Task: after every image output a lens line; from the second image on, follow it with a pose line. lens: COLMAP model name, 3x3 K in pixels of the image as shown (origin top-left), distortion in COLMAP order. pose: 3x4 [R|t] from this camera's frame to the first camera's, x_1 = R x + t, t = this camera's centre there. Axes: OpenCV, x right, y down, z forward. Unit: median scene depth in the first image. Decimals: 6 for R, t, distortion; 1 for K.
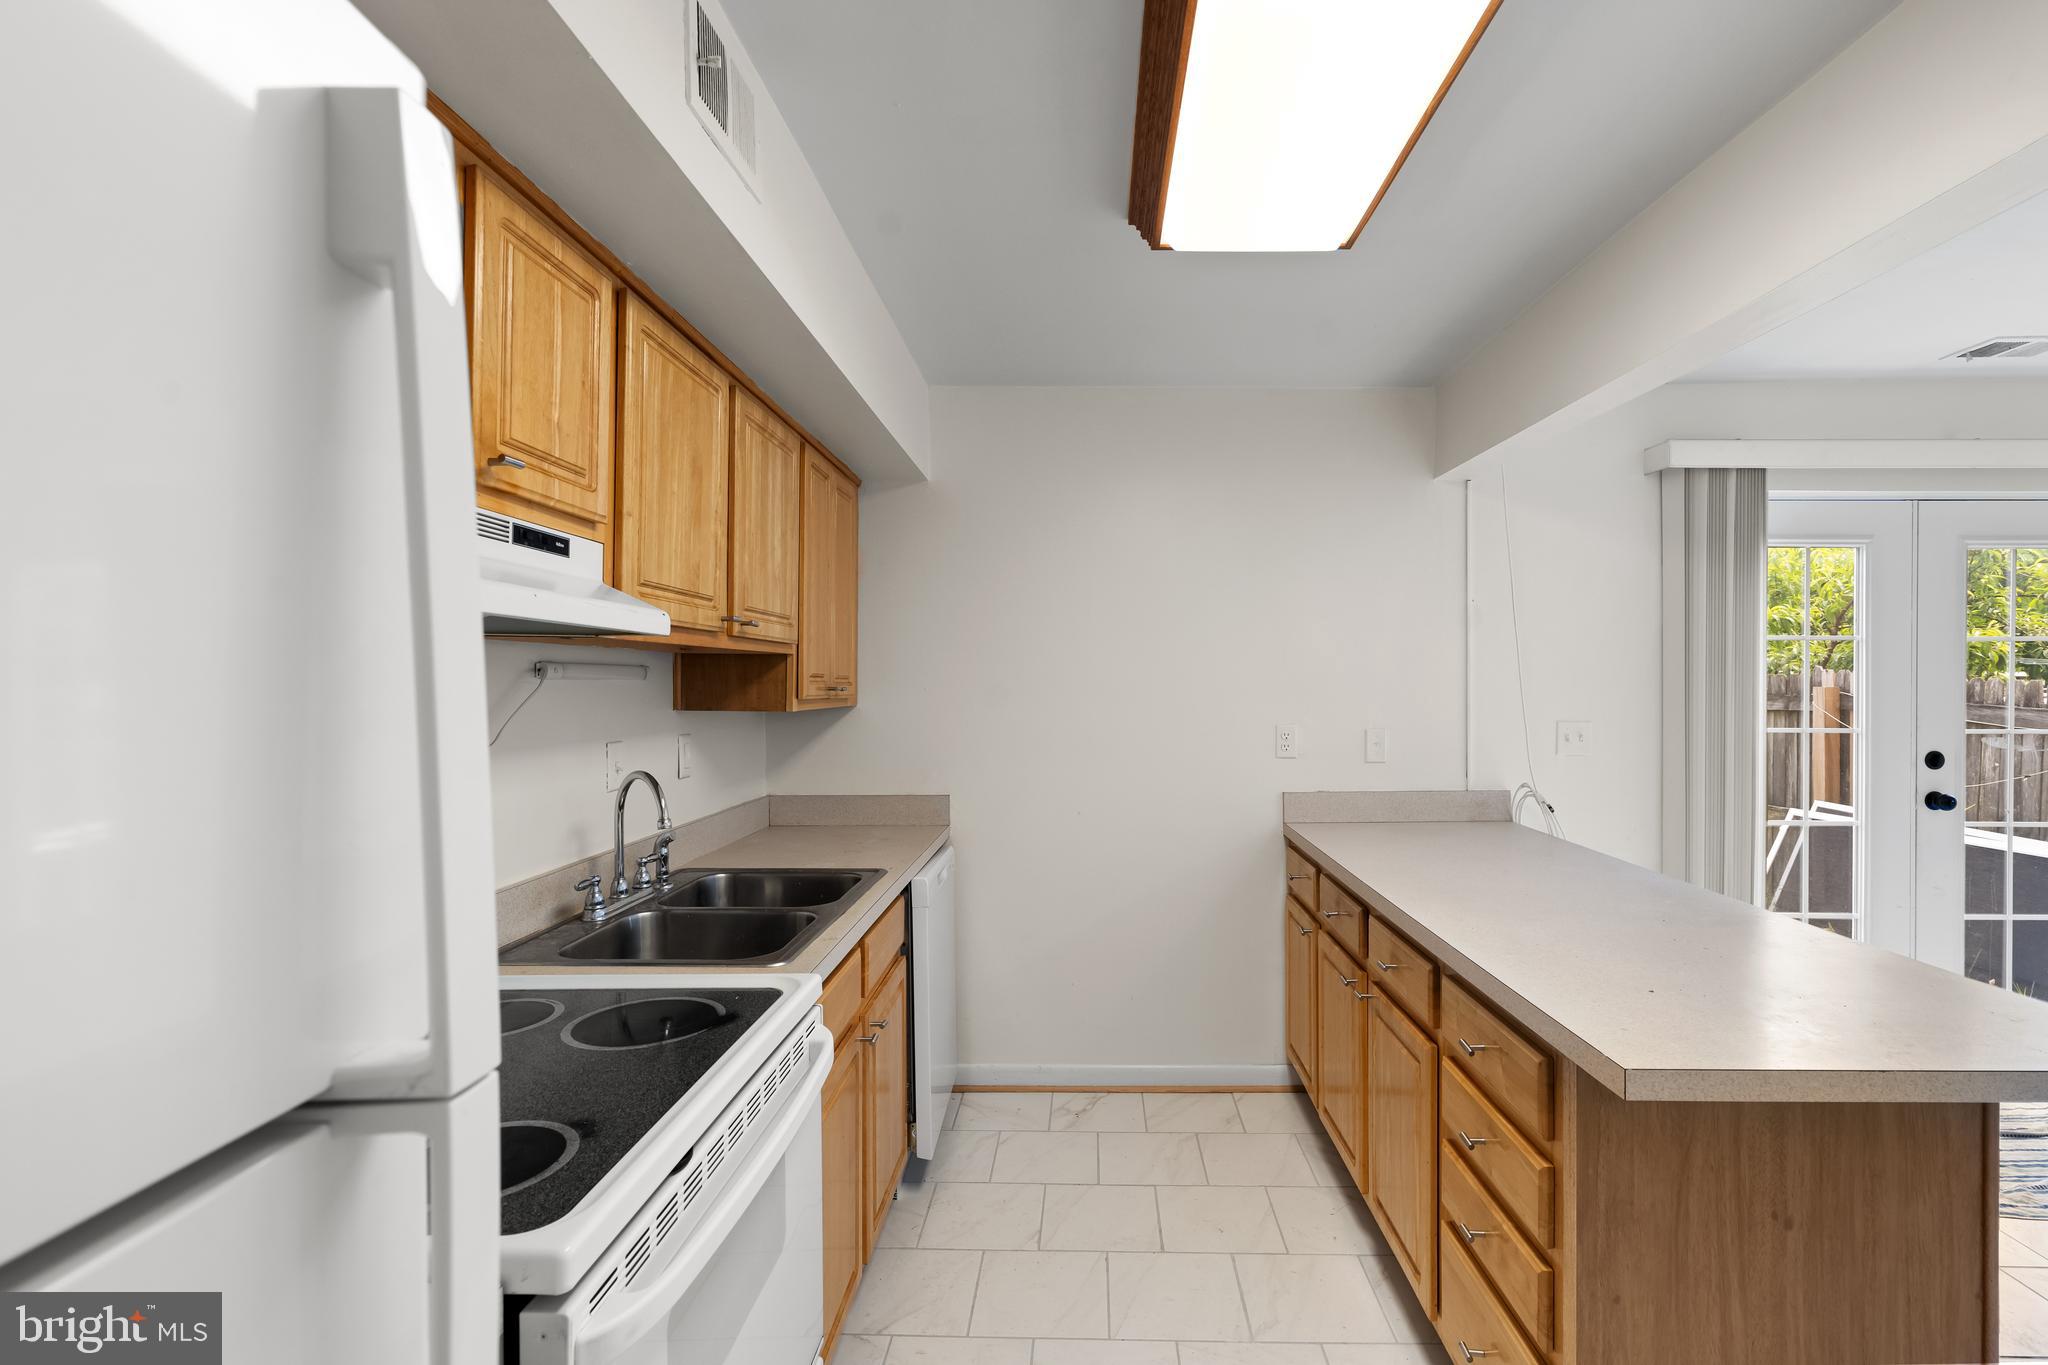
lens RADIAL K [[939.0, 0, 1065.3], [0, 939.0, 681.1], [0, 0, 1]] dist [-0.000231, 0.000075]
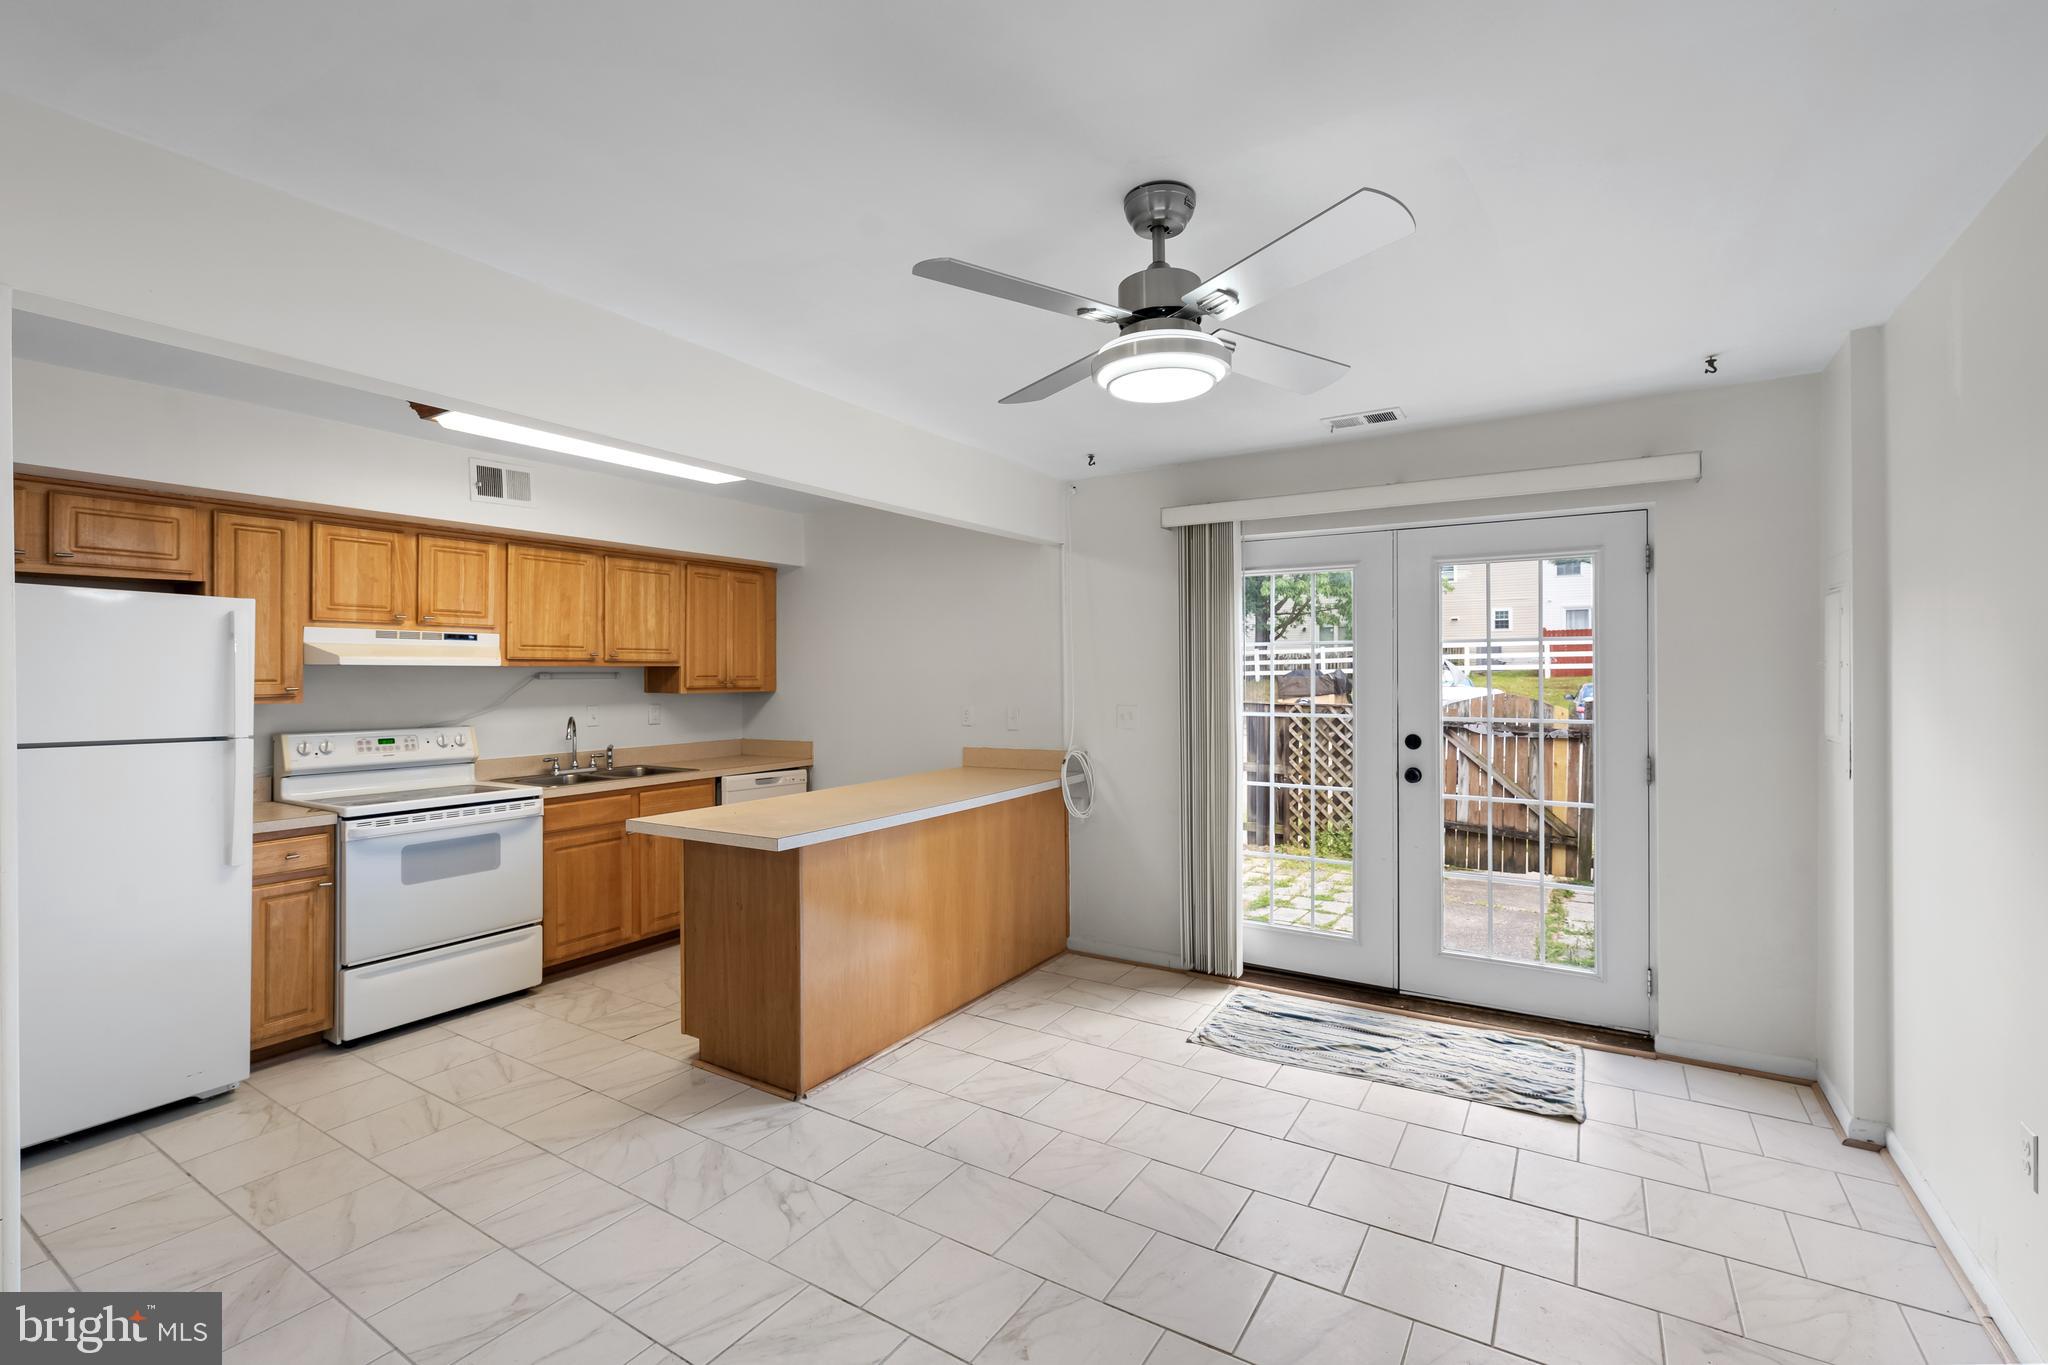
lens RADIAL K [[892.8, 0, 1027.0], [0, 892.8, 653.9], [0, 0, 1]] dist [0.003485, 0.000020]
pose [[0.858976, -0.015165, -0.511791, 1.595187], [0.005341, 0.999772, -0.020660, -0.012294], [0.511988, 0.015013, 0.858862, -0.368650]]
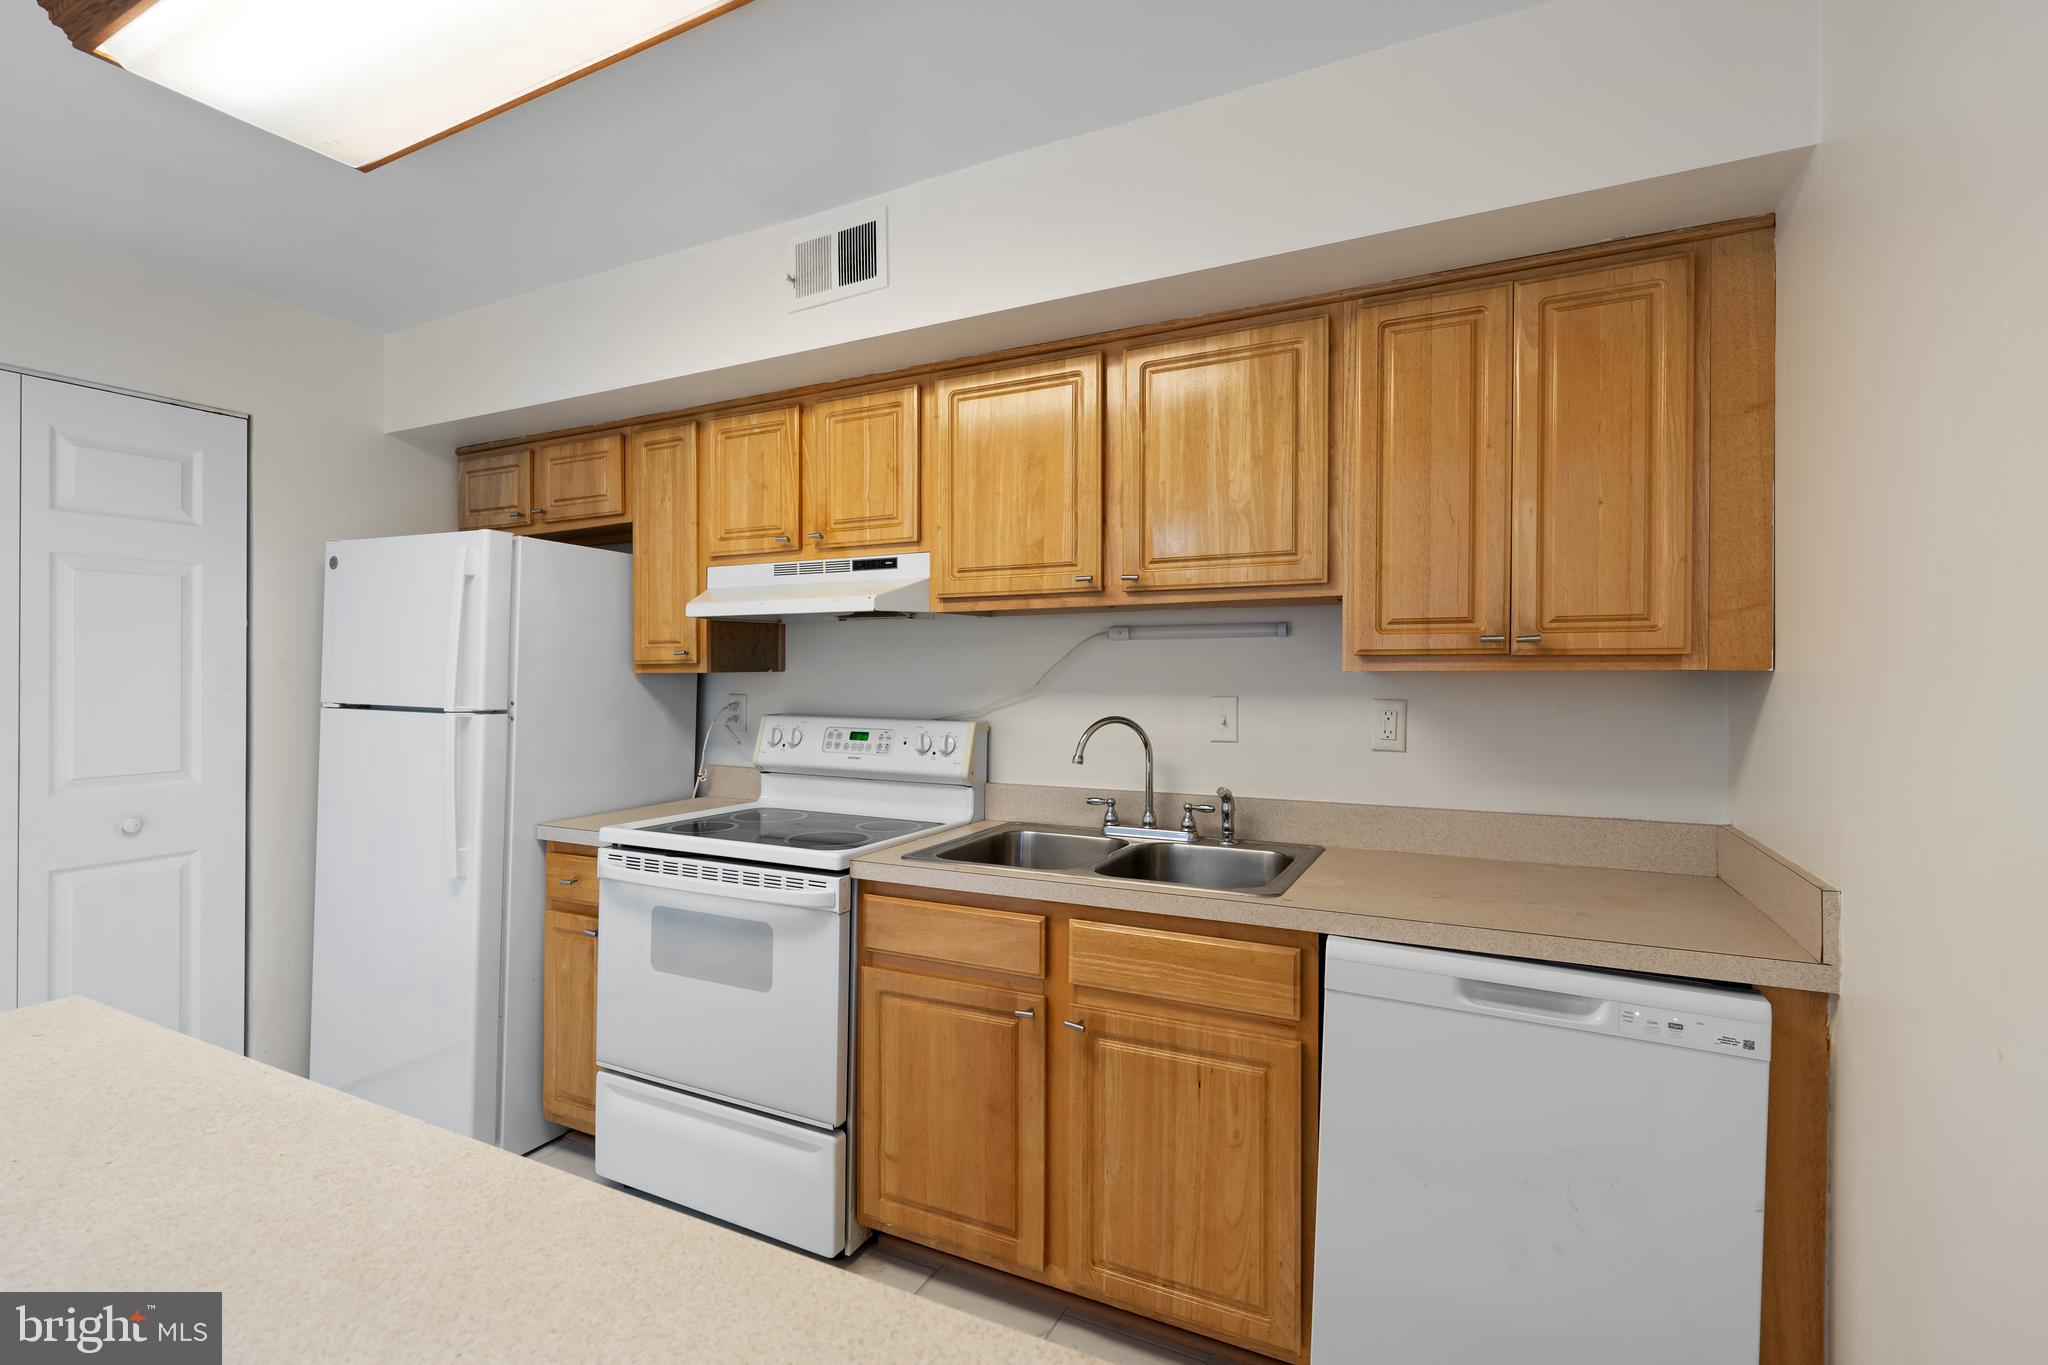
lens RADIAL K [[920.0, 0, 1020.1], [0, 920.0, 673.2], [0, 0, 1]] dist [-0.004210, -0.000137]
pose [[-0.429311, 0.002278, -0.903154, 0.562882], [0.004259, 0.999991, 0.000497, 0.037223], [0.903147, -0.003633, -0.429317, 1.228700]]
